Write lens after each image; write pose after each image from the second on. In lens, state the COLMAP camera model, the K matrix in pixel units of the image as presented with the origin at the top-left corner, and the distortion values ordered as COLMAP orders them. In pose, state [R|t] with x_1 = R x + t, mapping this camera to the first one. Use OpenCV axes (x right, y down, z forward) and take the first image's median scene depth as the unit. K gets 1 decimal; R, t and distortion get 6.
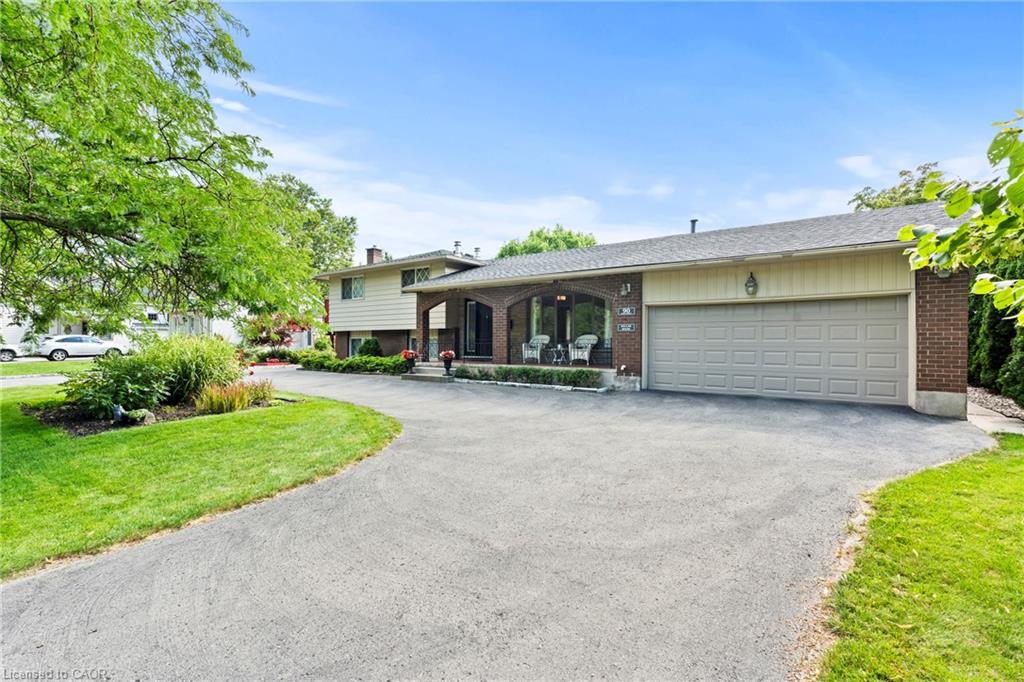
lens RADIAL K [[458.0, 0, 508.5], [0, 458.0, 341.2], [0, 0, 1]] dist [-0.003748, 0.000436]
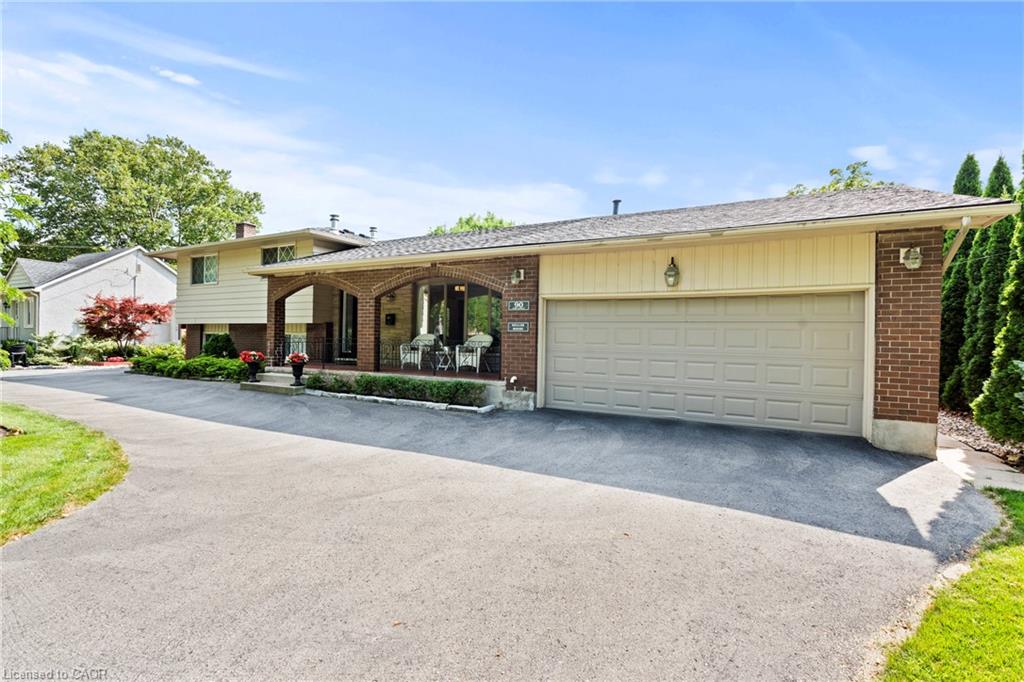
lens RADIAL K [[458.0, 0, 515.1], [0, 458.0, 338.2], [0, 0, 1]] dist [-0.003748, 0.000436]
pose [[0.992239, 0.013664, 0.123595, 0.139656], [-0.014266, 0.999890, 0.003987, -0.012525], [-0.123527, -0.005719, 0.992325, 0.216640]]
